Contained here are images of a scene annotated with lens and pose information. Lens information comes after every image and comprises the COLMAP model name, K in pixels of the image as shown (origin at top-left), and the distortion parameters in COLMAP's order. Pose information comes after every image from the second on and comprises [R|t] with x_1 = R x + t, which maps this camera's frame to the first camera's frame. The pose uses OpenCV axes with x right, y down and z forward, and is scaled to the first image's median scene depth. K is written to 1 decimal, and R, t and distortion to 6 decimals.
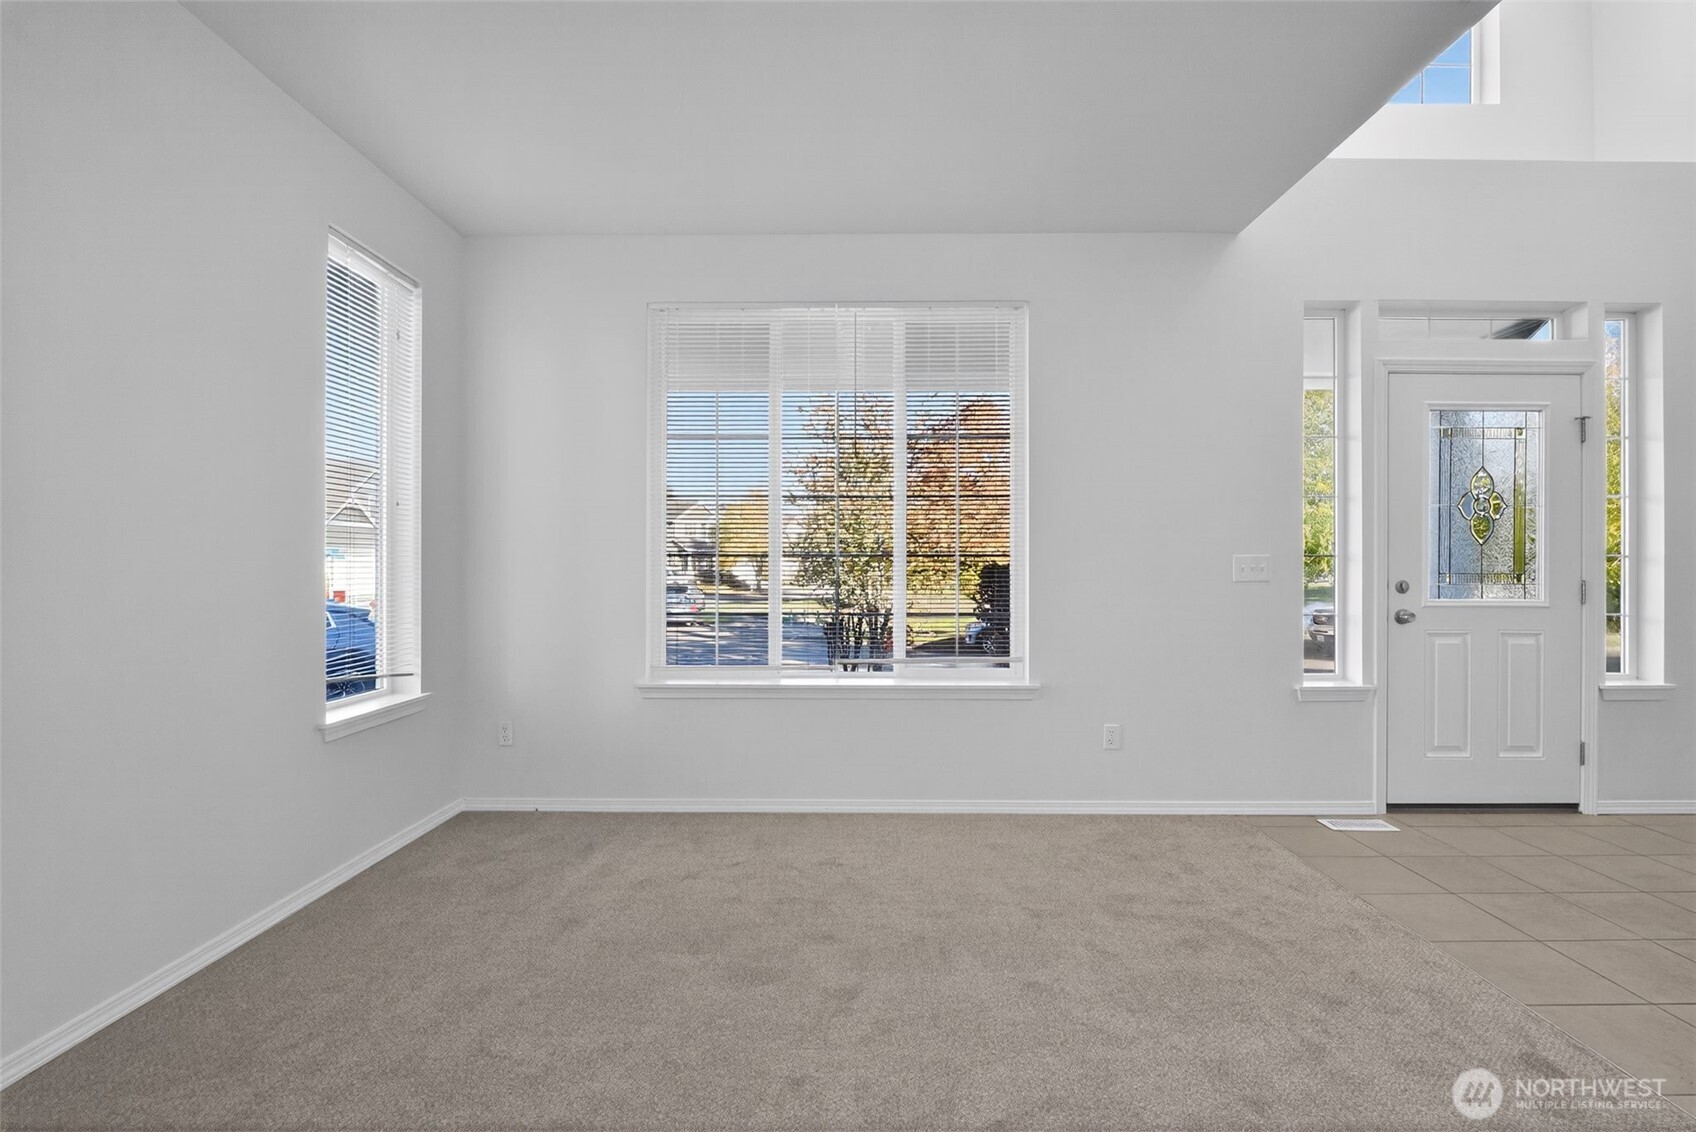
lens RADIAL K [[755.2, 0, 850.7], [0, 755.2, 573.9], [0, 0, 1]] dist [-0.017958, -0.000489]
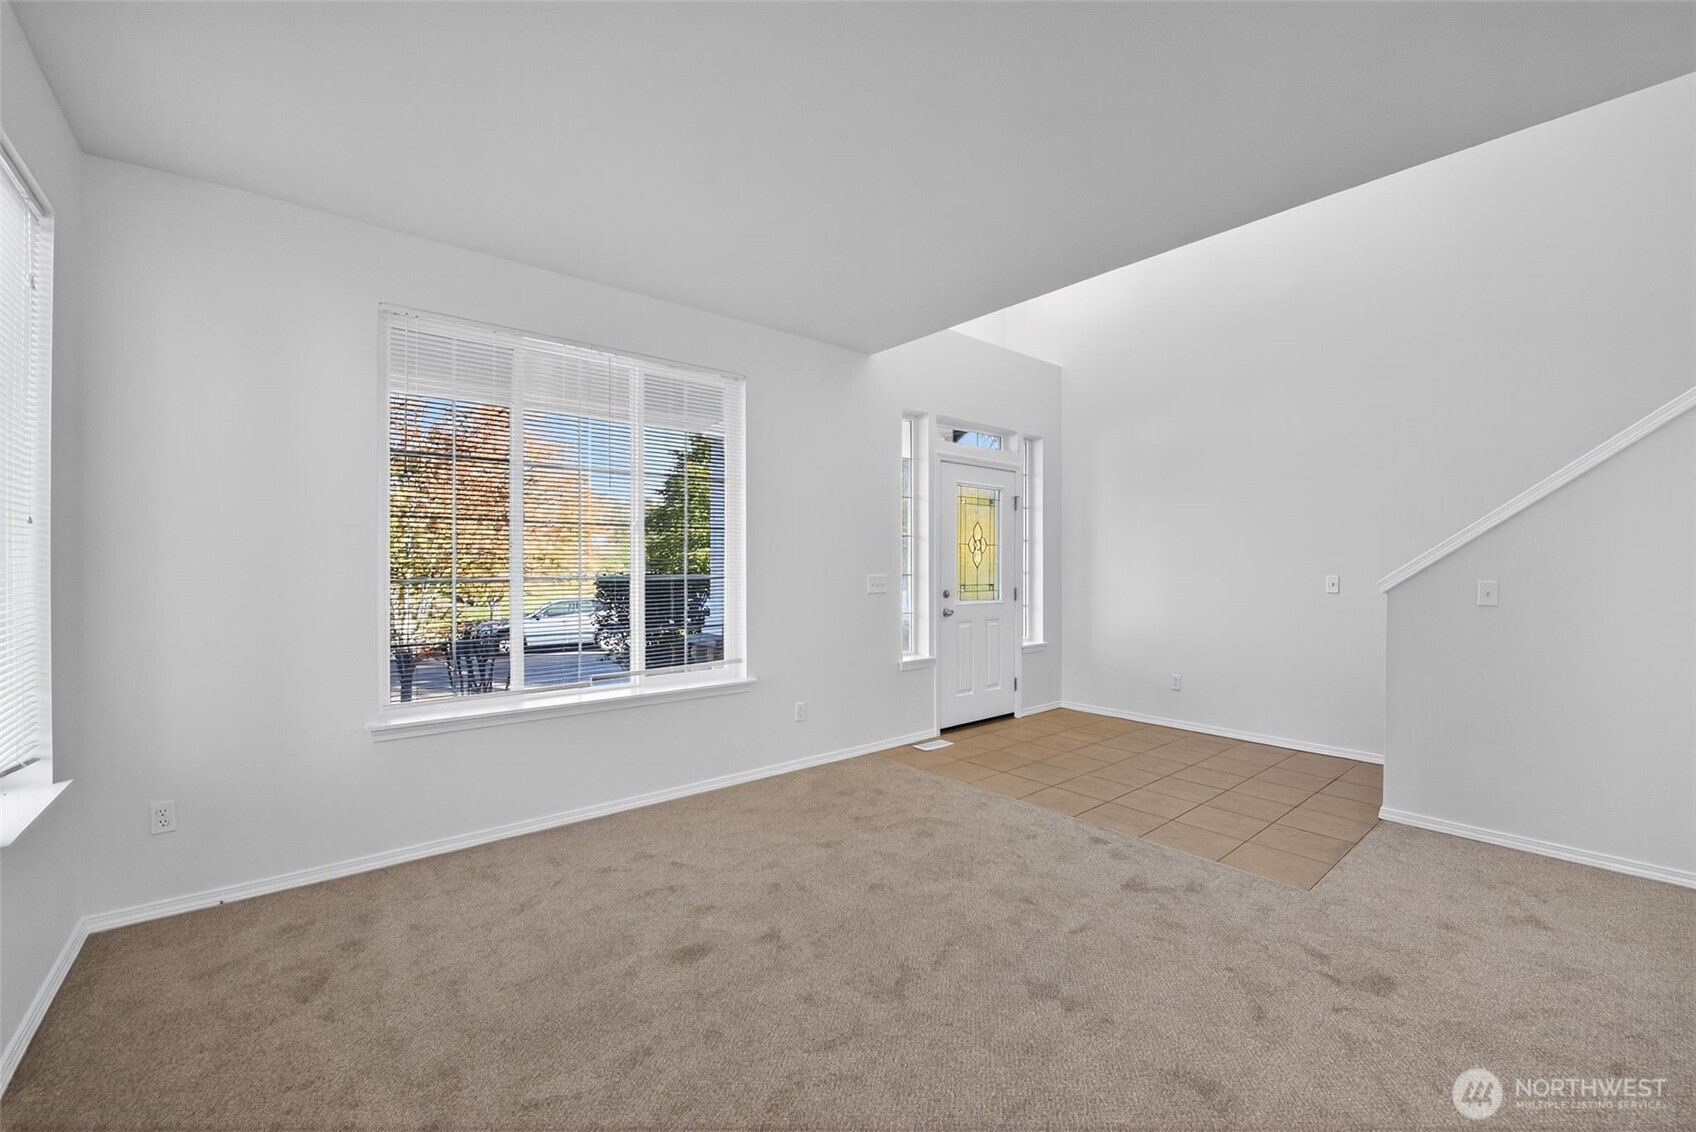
lens RADIAL K [[682.1, 0, 858.7], [0, 682.1, 570.0], [0, 0, 1]] dist [-0.021730, -0.000232]
pose [[0.749330, -0.005472, 0.662174, -0.384011], [0.003027, 0.999984, 0.004838, -0.042781], [-0.662190, -0.001621, 0.749334, 0.018977]]
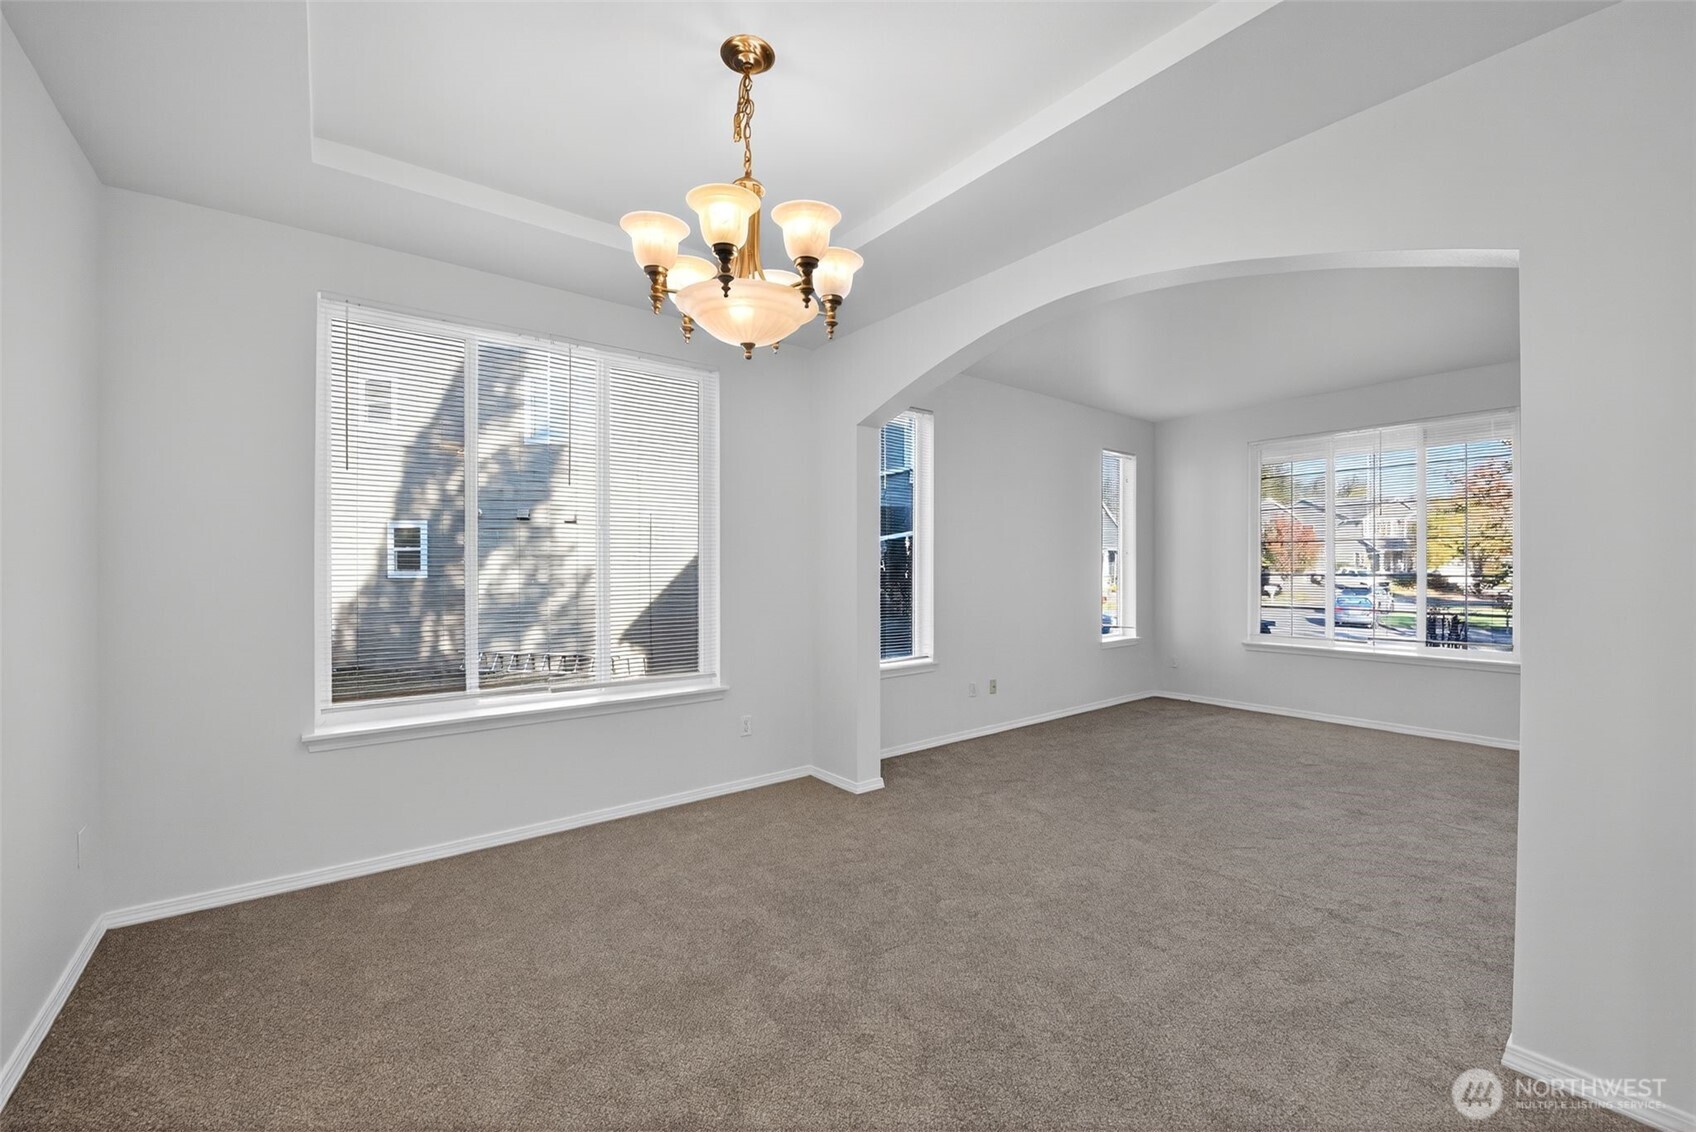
lens RADIAL K [[682.1, 0, 858.7], [0, 682.1, 570.0], [0, 0, 1]] dist [-0.021730, -0.000232]
pose [[0.633551, -0.000755, -0.773700, 0.435012], [-0.003276, 0.999988, -0.003659, -0.024867], [0.773694, 0.004853, 0.633541, -0.858537]]
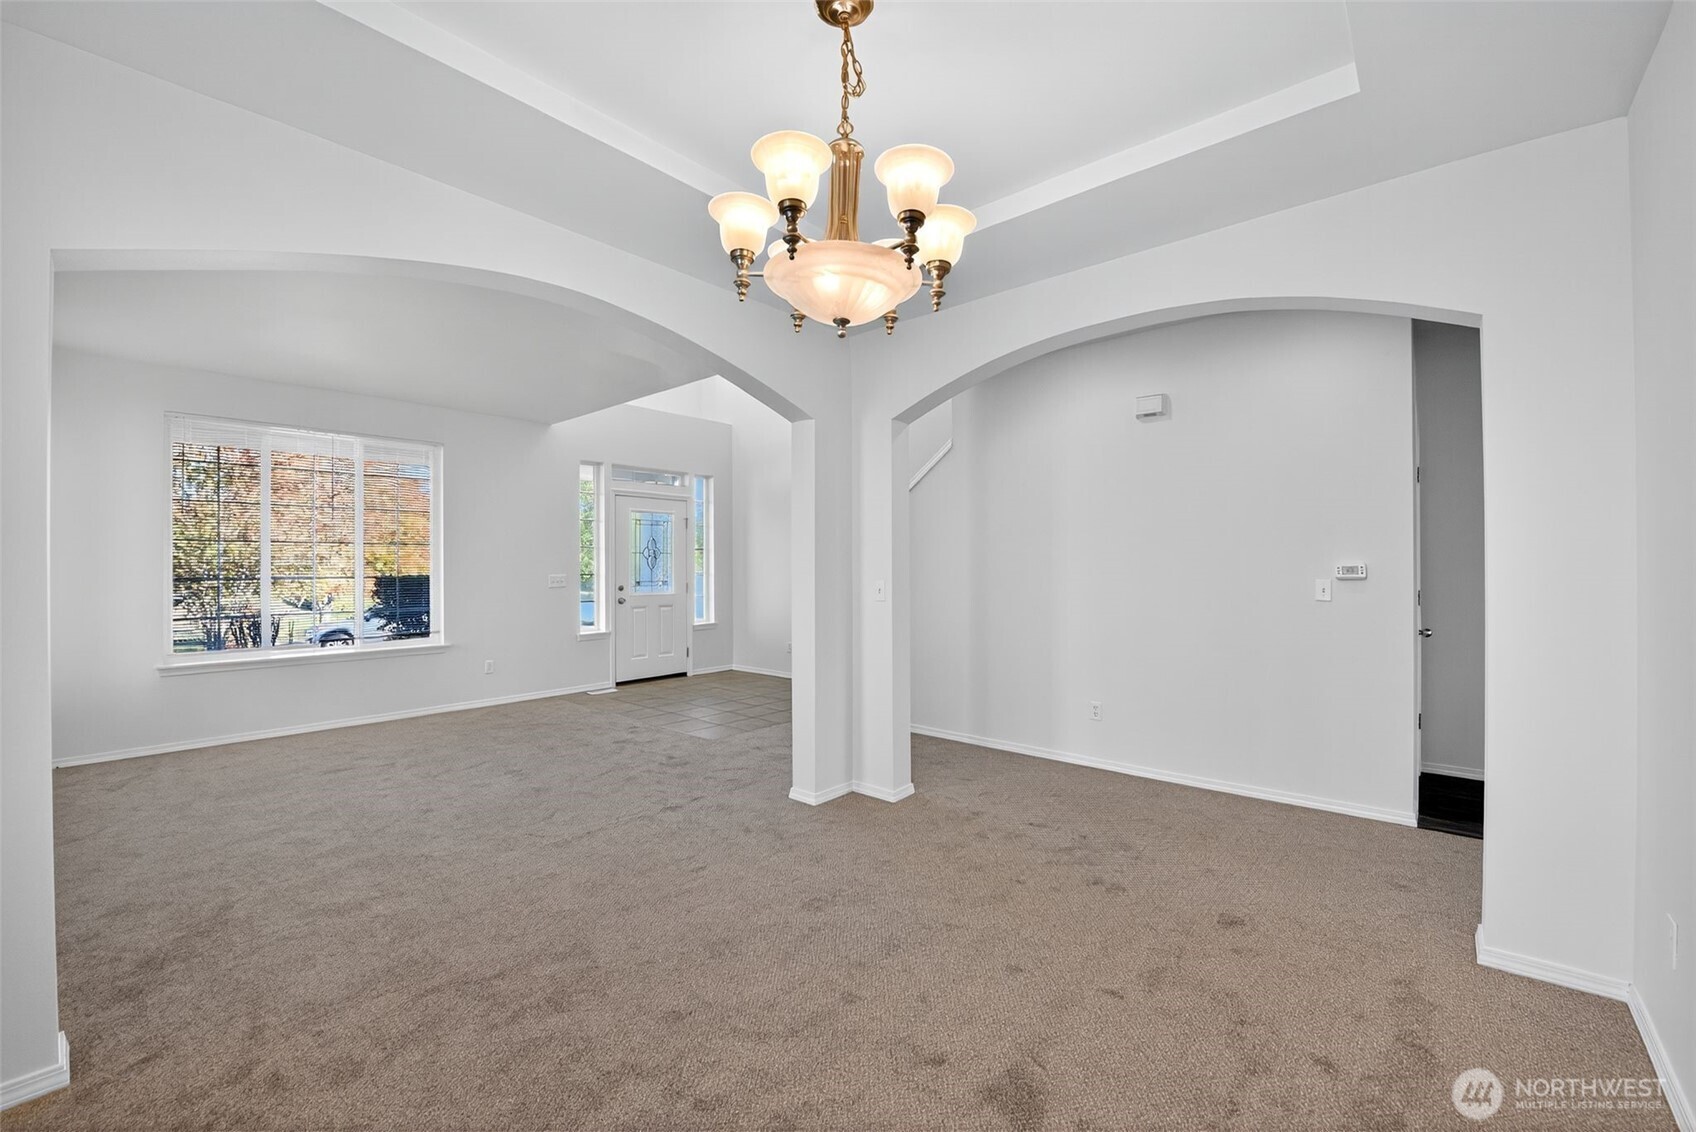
lens RADIAL K [[682.1, 0, 858.7], [0, 682.1, 570.0], [0, 0, 1]] dist [-0.021730, -0.000232]
pose [[0.641458, -0.007148, 0.767125, -0.409418], [0.009987, 0.999950, 0.000967, -0.033242], [-0.767093, 0.007041, 0.641497, -0.923728]]
